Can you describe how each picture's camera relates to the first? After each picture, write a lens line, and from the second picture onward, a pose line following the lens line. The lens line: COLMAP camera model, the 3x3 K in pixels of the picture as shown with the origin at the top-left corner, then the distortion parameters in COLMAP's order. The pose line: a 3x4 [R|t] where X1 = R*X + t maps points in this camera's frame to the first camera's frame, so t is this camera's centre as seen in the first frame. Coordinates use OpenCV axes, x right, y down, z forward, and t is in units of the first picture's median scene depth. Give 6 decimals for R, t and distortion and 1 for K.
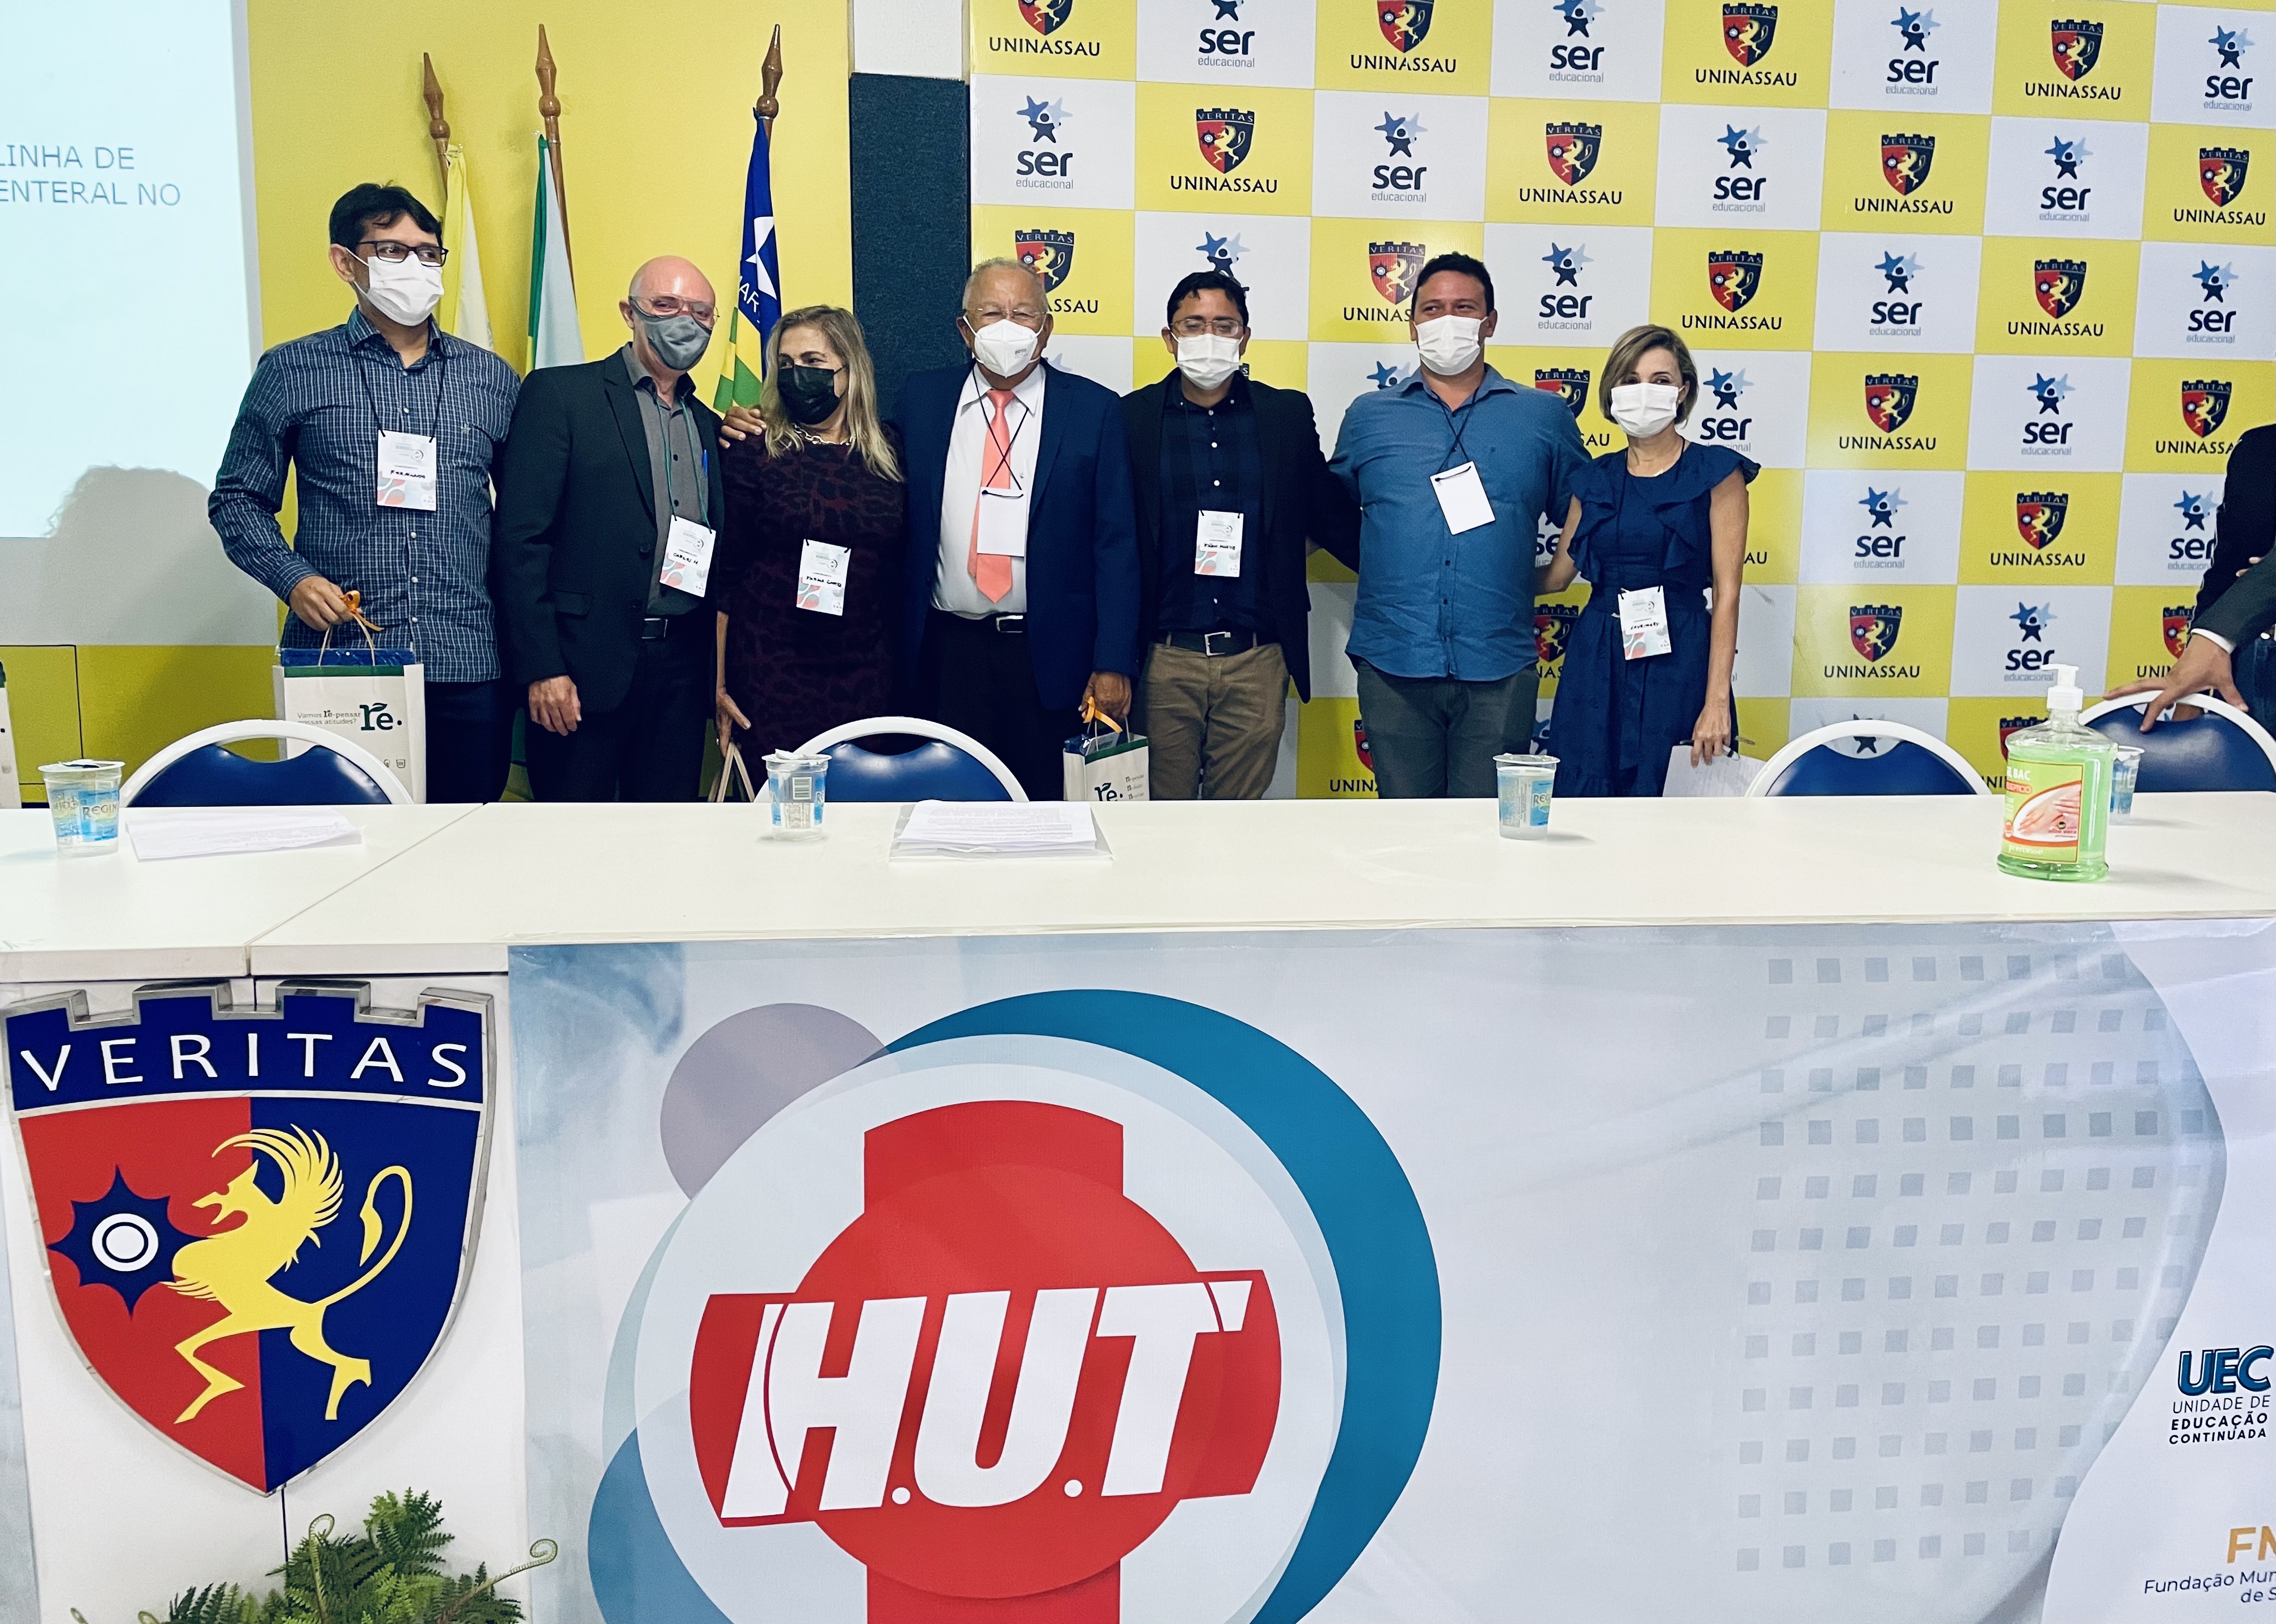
lens RADIAL K [[1713.4, 0, 1151.6], [0, 1713.4, 760.0], [0, 0, 1]] dist [0.085043, -0.102388]
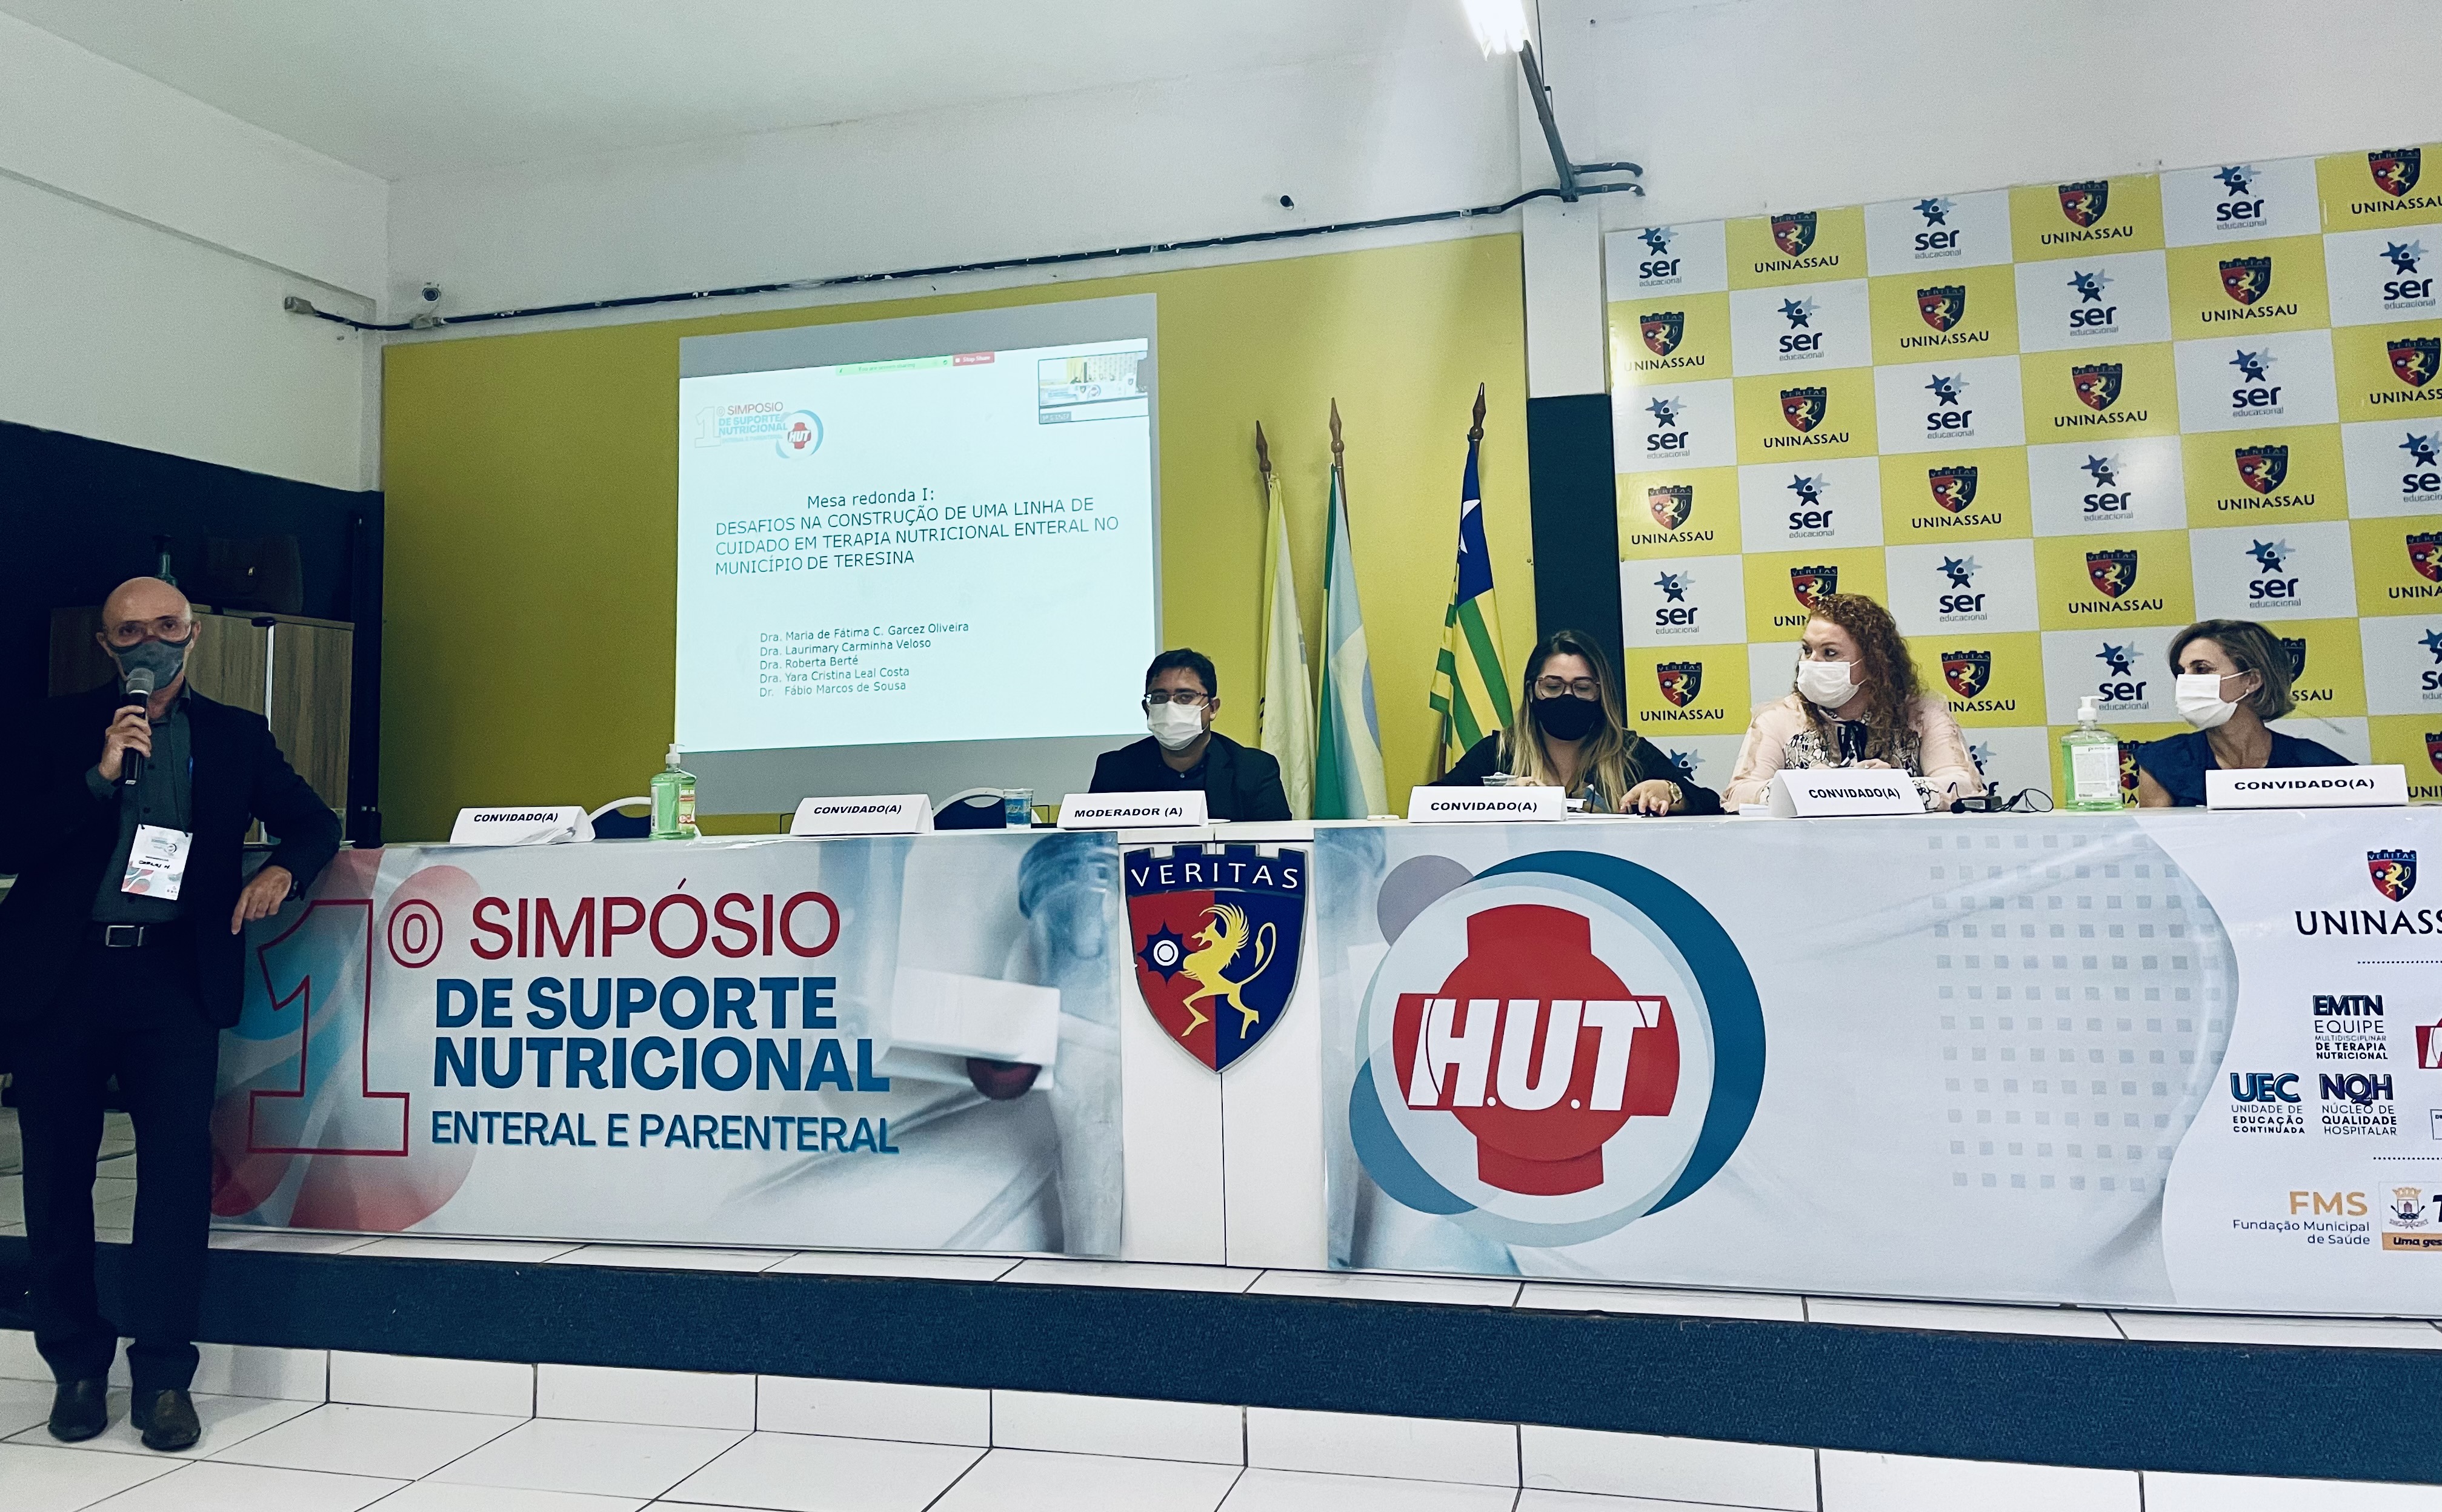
lens RADIAL K [[1814.8, 0, 1229.1], [0, 1814.8, 592.4], [0, 0, 1]] dist [0.091541, -0.108330]
pose [[0.924642, -0.076747, -0.373023, 0.430291], [-0.013083, 0.972504, -0.232518, 0.344428], [0.380612, 0.219876, 0.898214, -1.225577]]
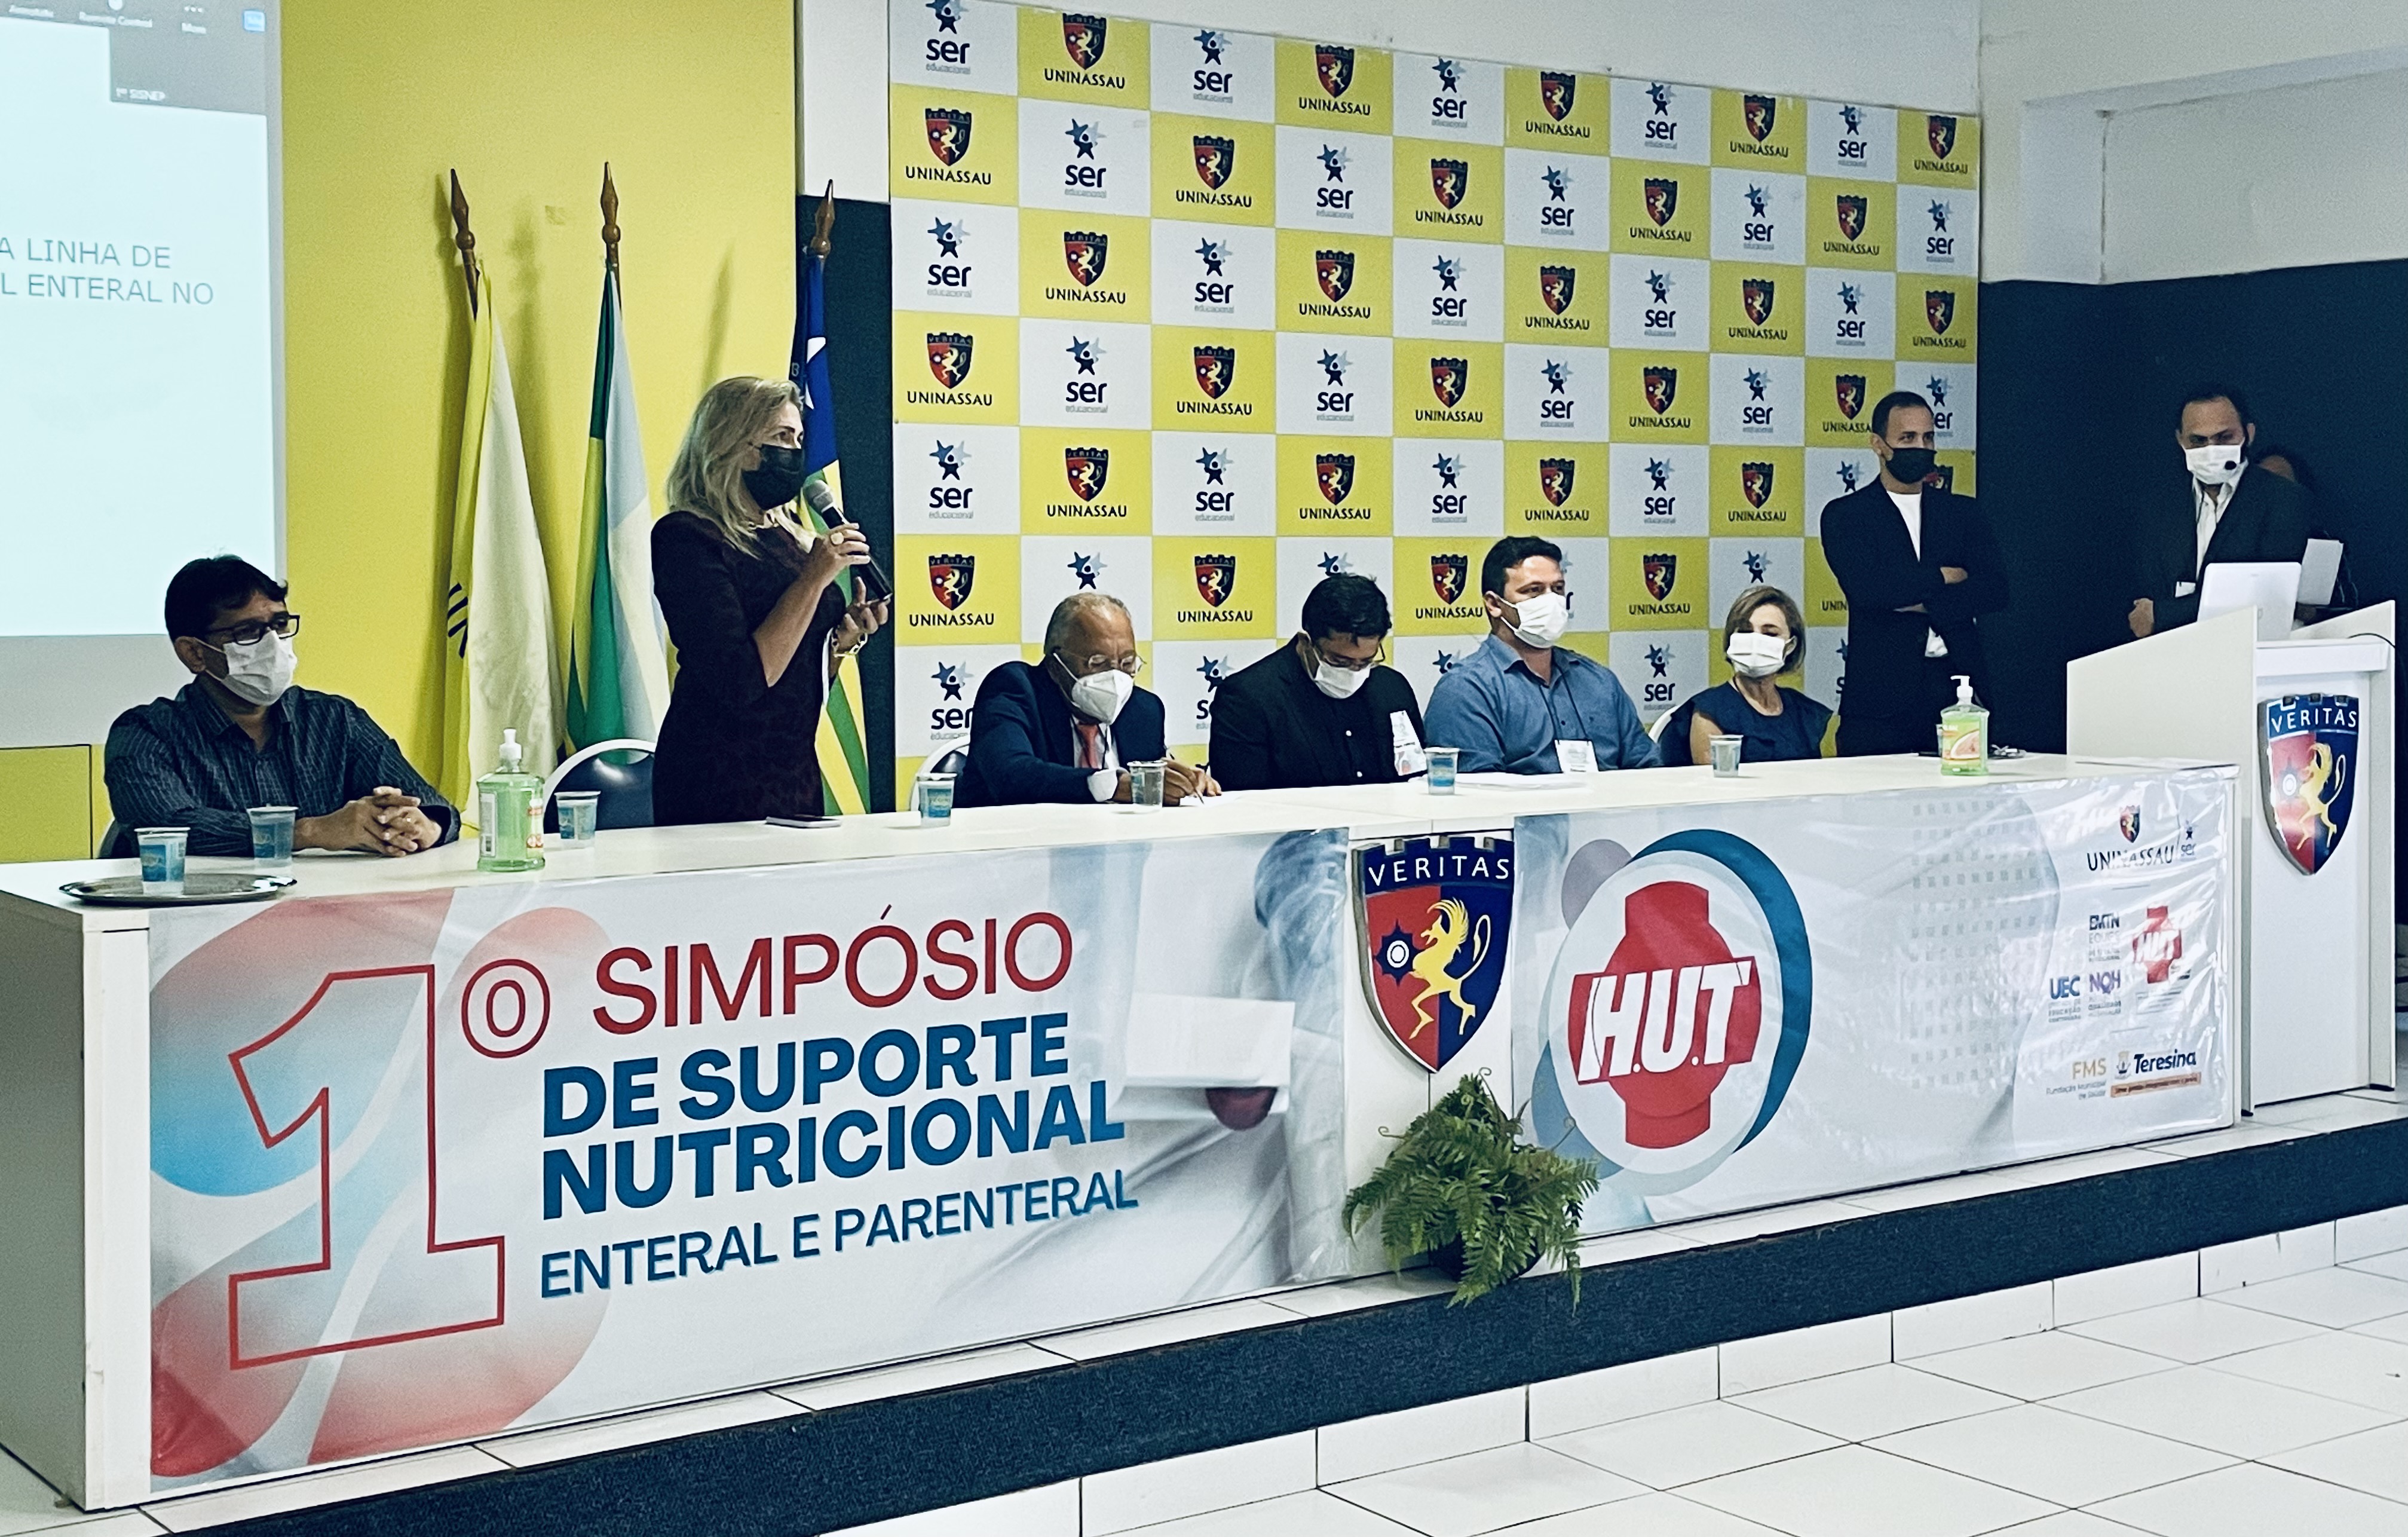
lens RADIAL K [[3074.1, 0, 1201.9], [0, 3074.1, 608.8], [0, 0, 1]] dist [0.140526, -0.092711]
pose [[0.874597, -0.021300, 0.484382, -2.505342], [0.072877, 0.993460, -0.087899, 0.151215], [-0.479342, 0.112177, 0.870430, -2.201181]]
